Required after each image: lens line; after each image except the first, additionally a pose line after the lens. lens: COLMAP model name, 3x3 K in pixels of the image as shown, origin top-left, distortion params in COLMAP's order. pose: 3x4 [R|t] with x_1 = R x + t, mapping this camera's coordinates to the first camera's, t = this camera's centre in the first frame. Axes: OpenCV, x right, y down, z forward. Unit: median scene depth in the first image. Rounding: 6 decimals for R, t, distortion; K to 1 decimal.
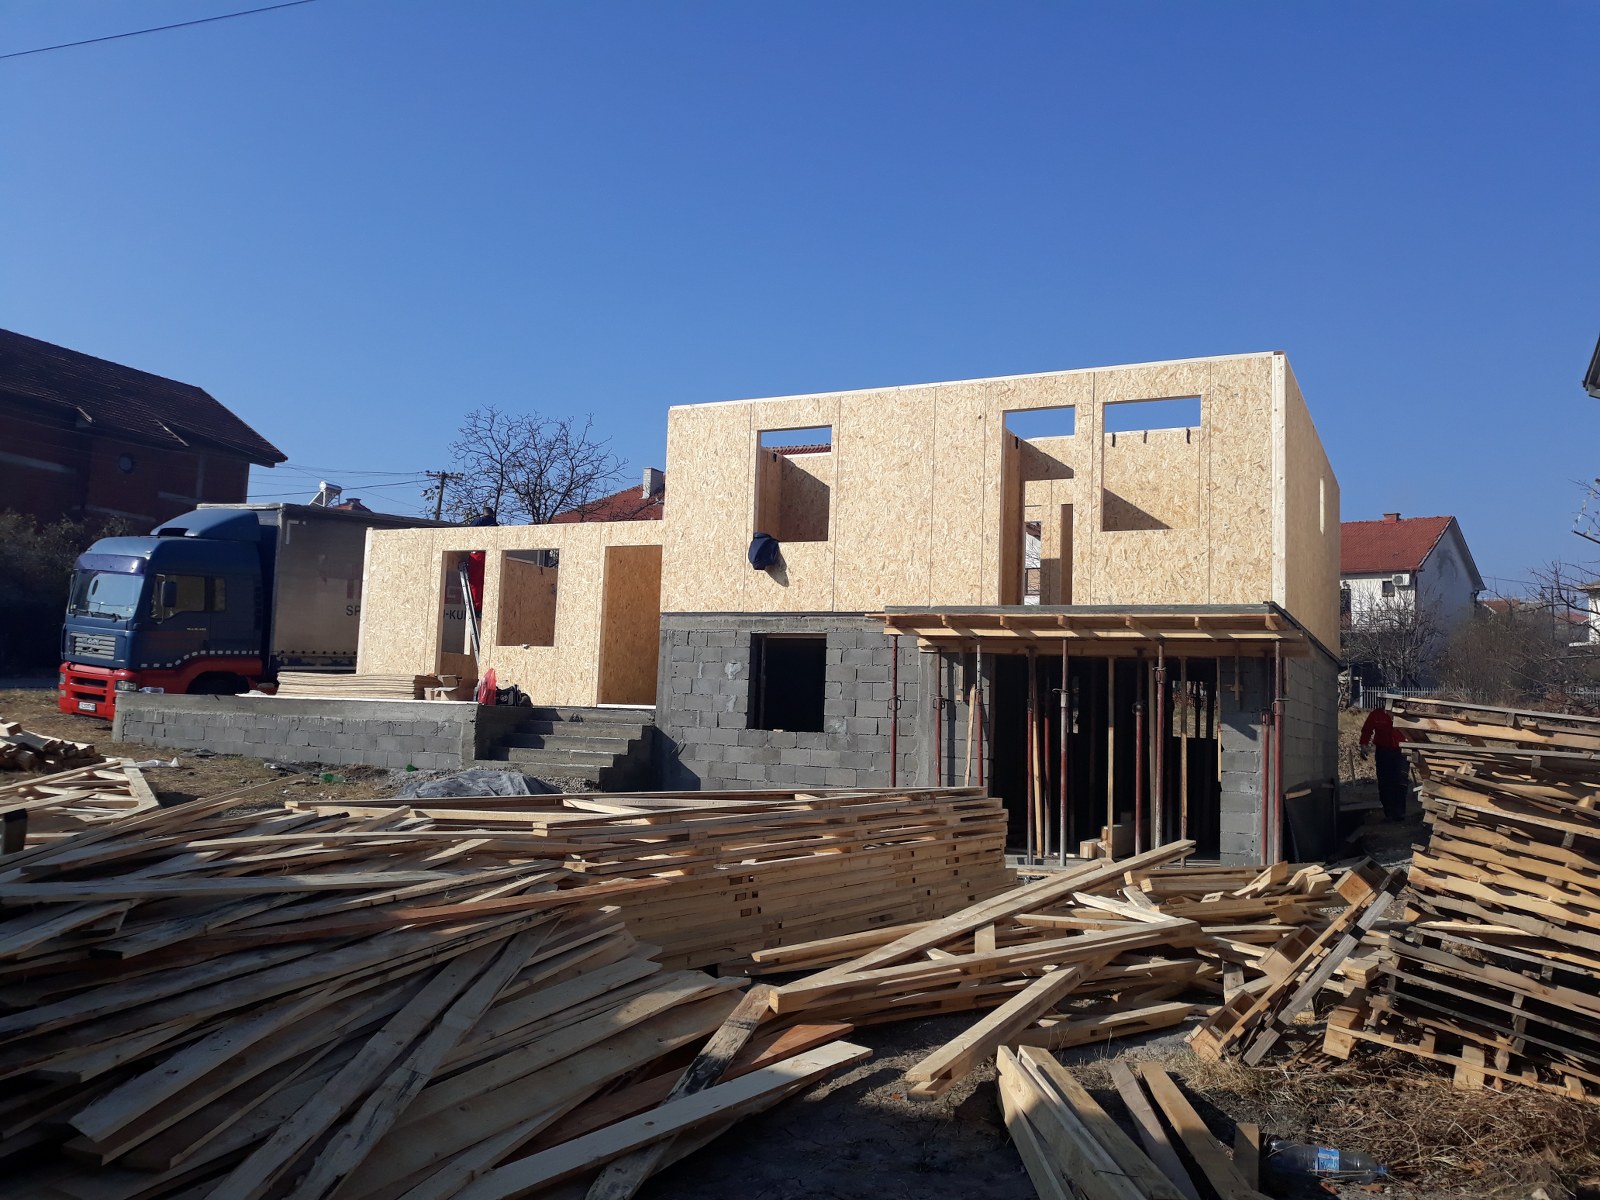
lens RADIAL K [[1308.2, 0, 798.7], [0, 1308.2, 614.5], [0, 0, 1]] dist [0.110705, -0.308139]
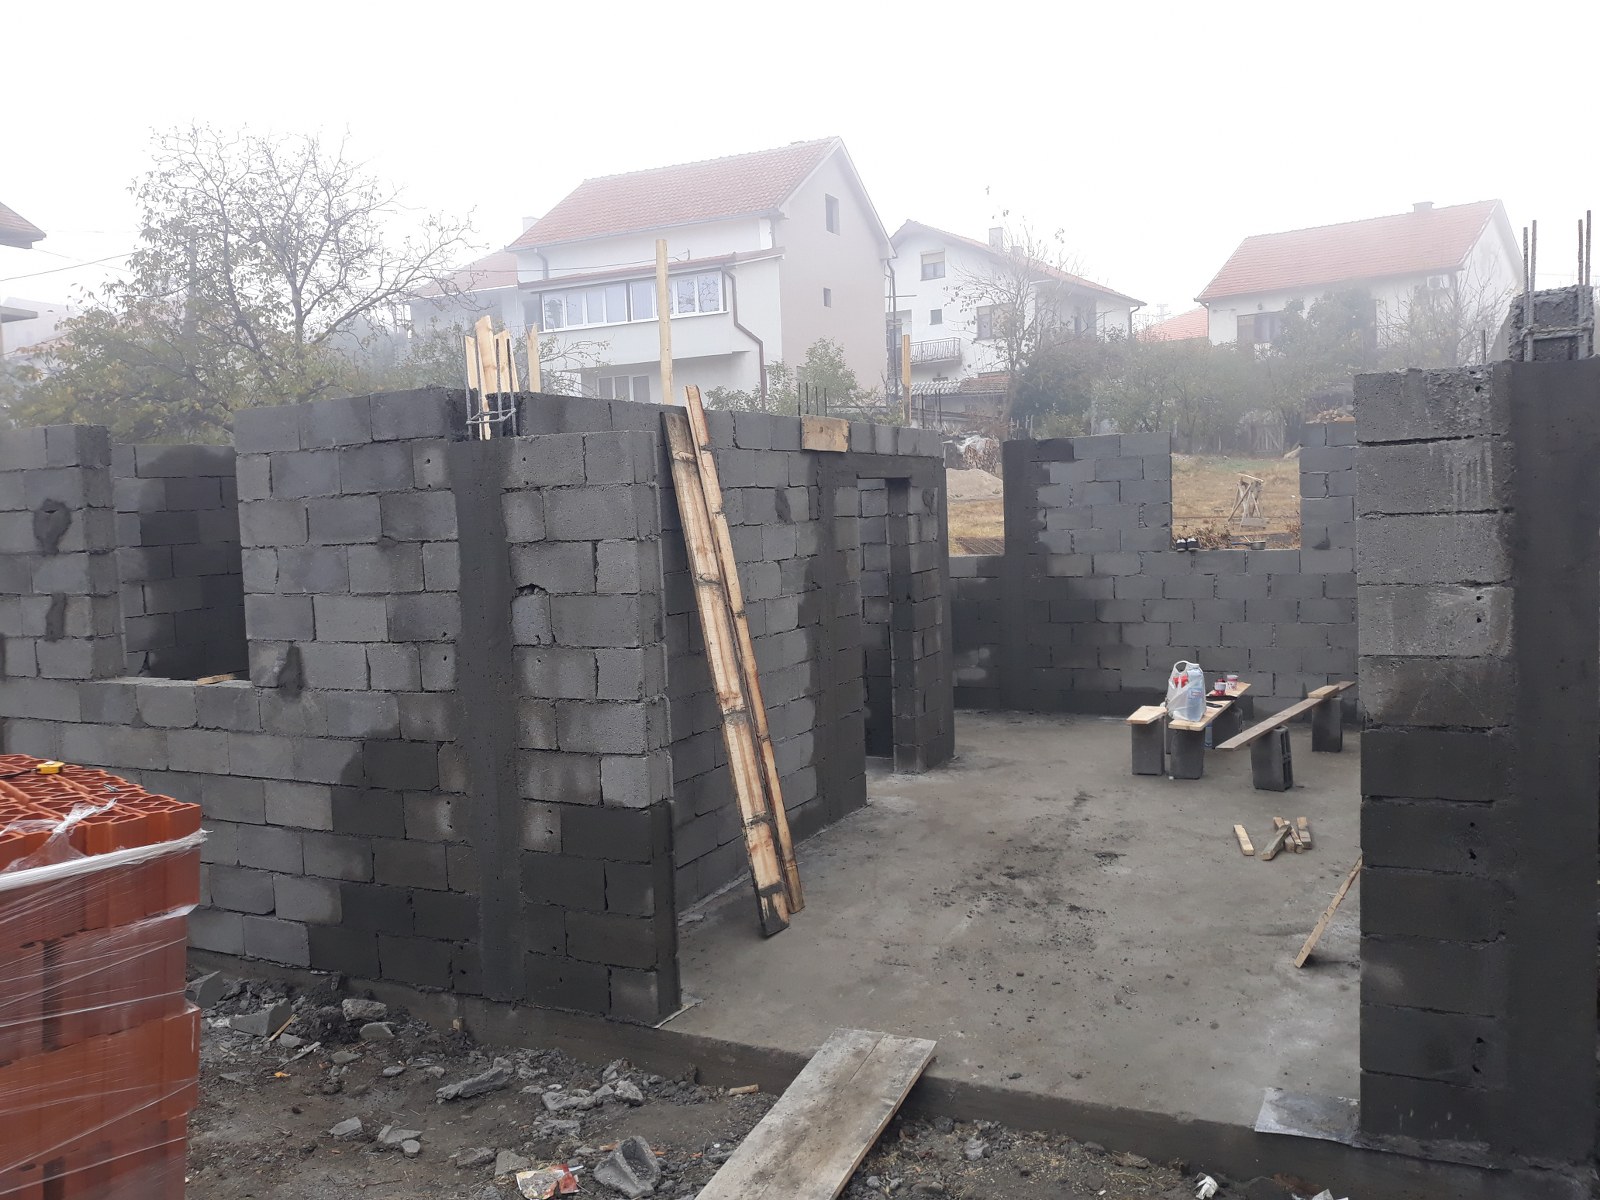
lens RADIAL K [[1316.6, 0, 801.5], [0, 1316.6, 600.3], [0, 0, 1]] dist [0.039201, -0.081243]
pose [[0.996718, -0.080946, -0.001328, 0.170604], [0.080101, 0.983674, 0.161149, 0.017858], [-0.011738, -0.160727, 0.986929, 0.613999]]
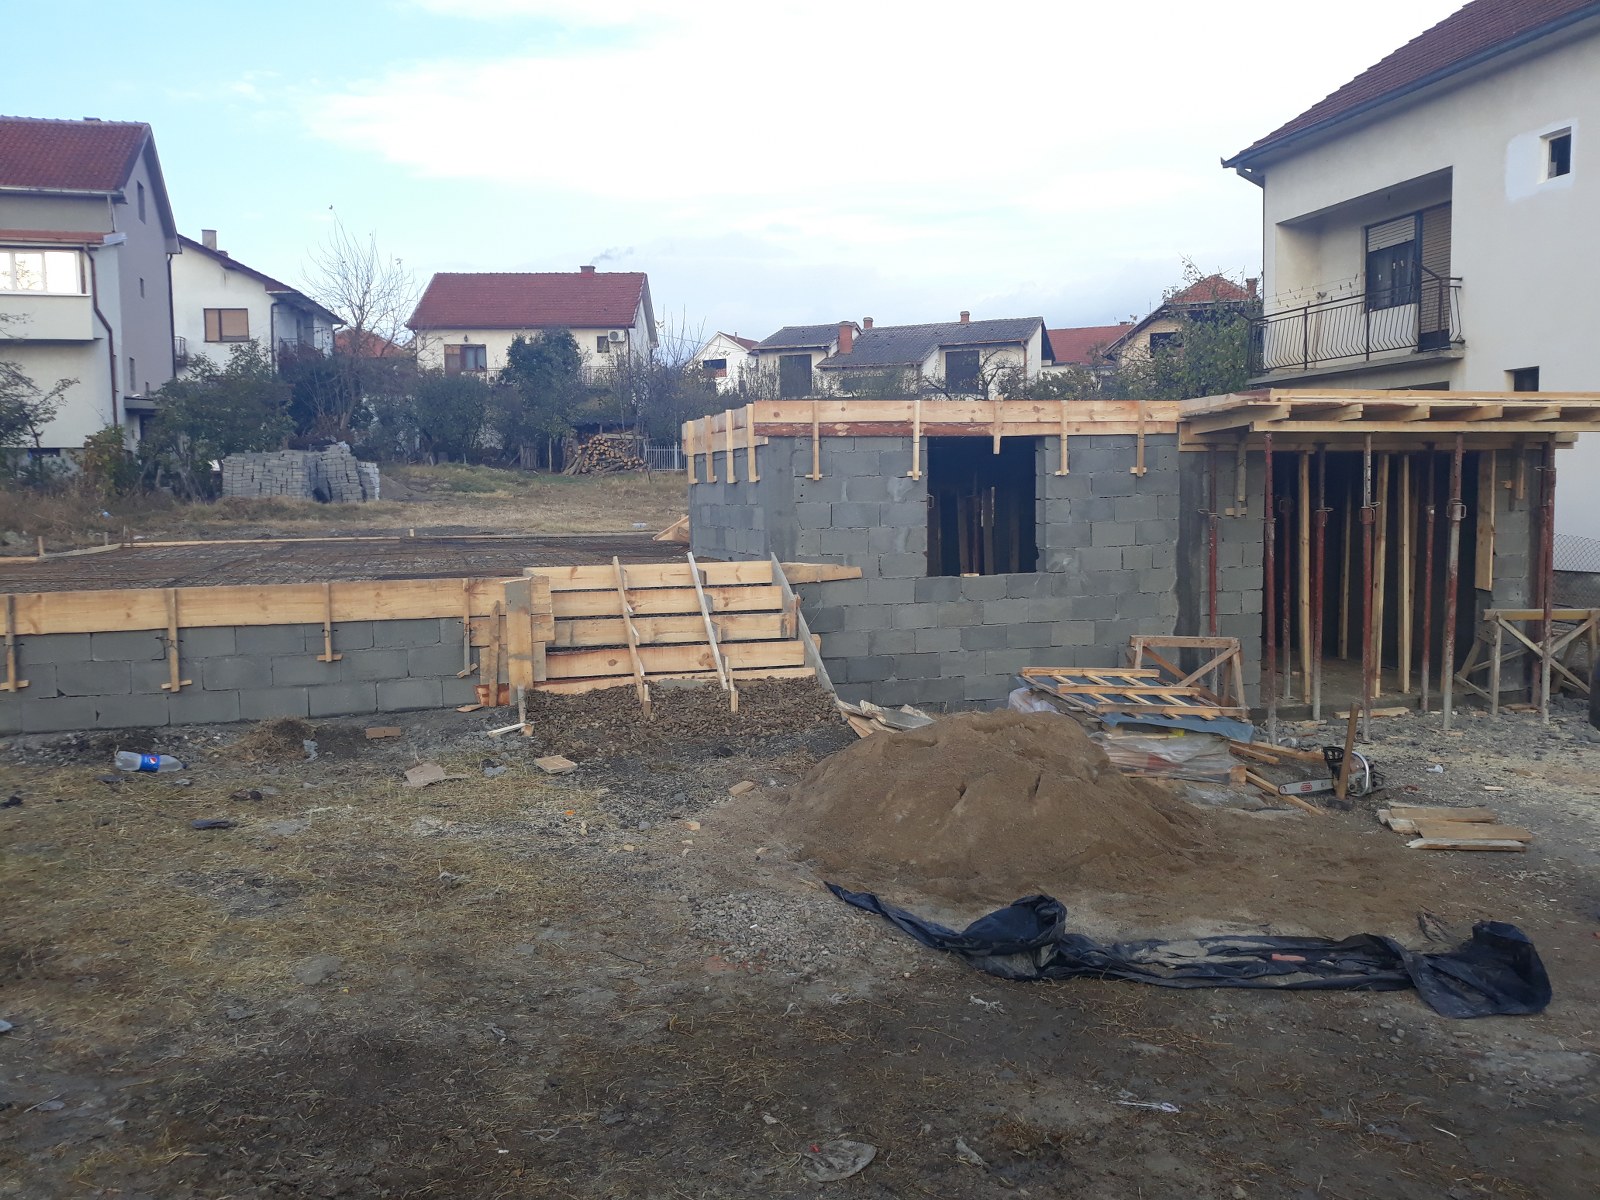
lens RADIAL K [[1316.5, 0, 794.2], [0, 1316.5, 600.0], [0, 0, 1]] dist [0.045362, -0.088564]
pose [[0.744190, -0.109140, 0.658992, -0.523322], [-0.009872, 0.984657, 0.174224, -0.015136], [-0.667896, -0.136161, 0.731694, 0.559554]]
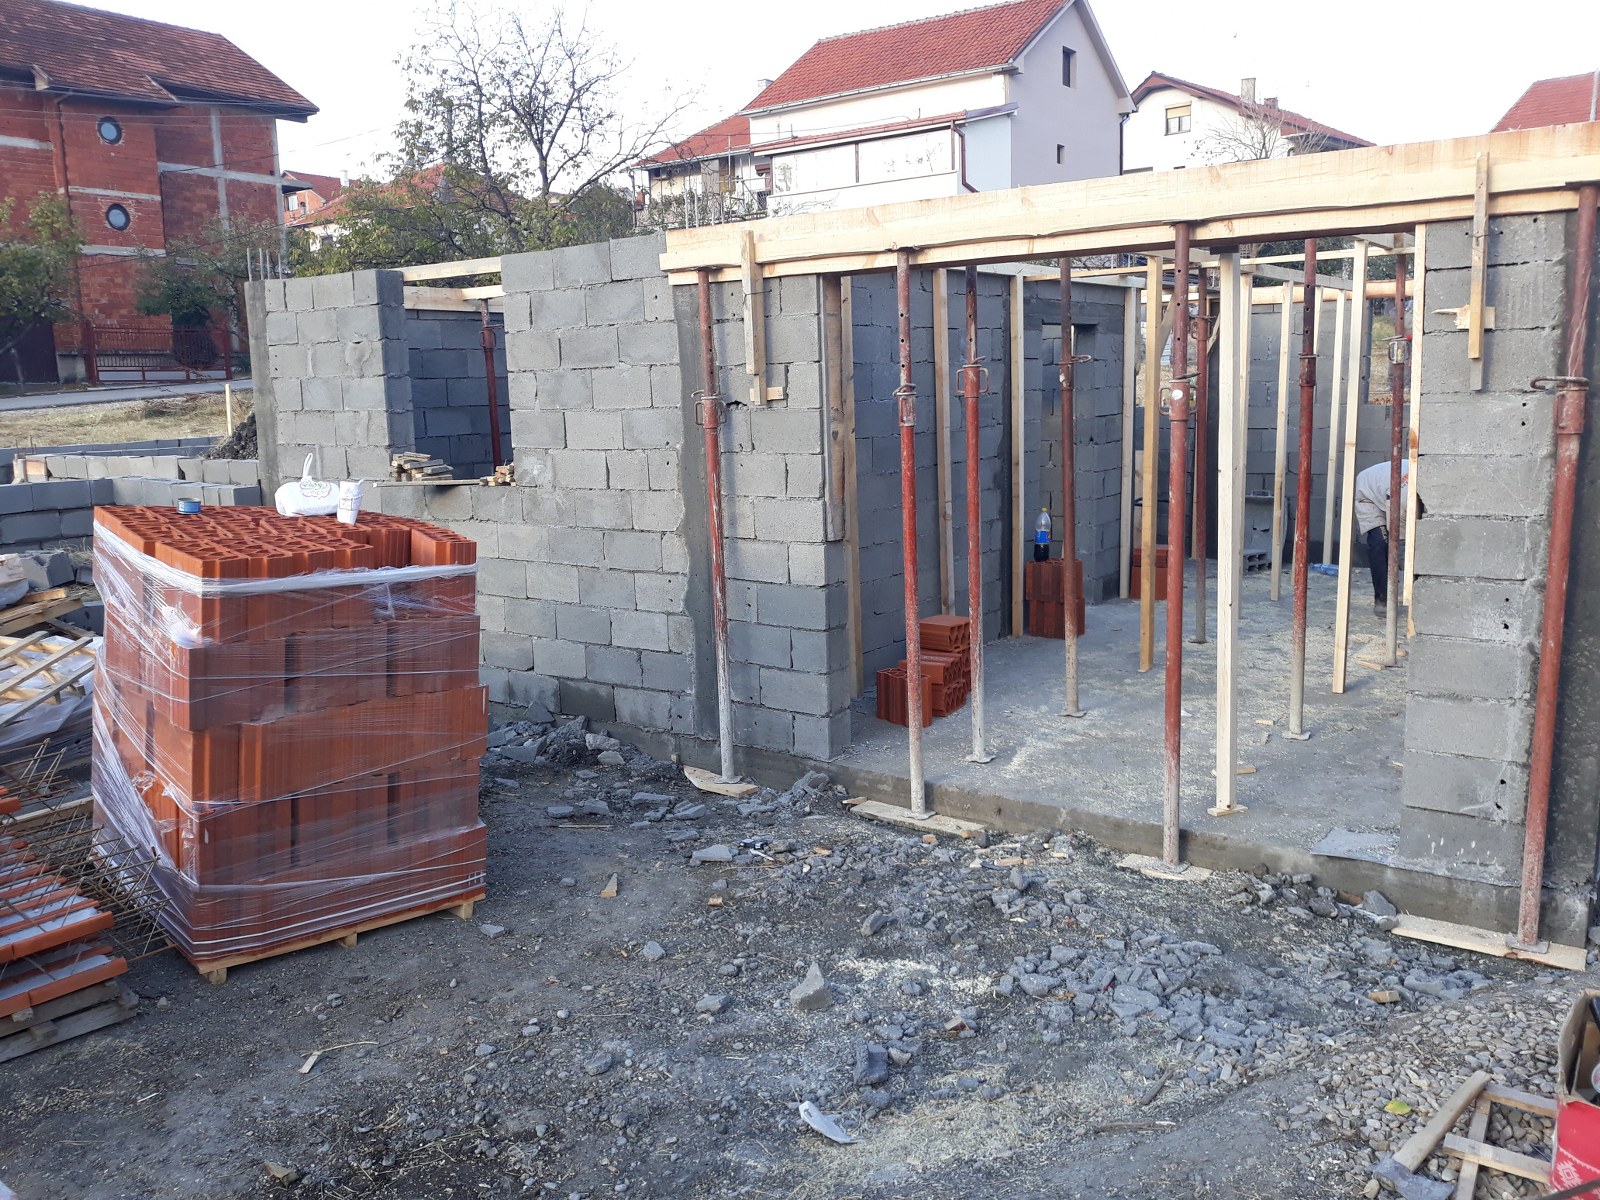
lens RADIAL K [[1329.8, 0, 814.9], [0, 1329.8, 584.7], [0, 0, 1]] dist [0.002610, 0.000125]
pose [[0.984996, -0.046309, -0.166249, 0.189990], [0.084556, 0.969277, 0.230982, 0.024841], [0.150445, -0.241574, 0.958649, 0.547784]]
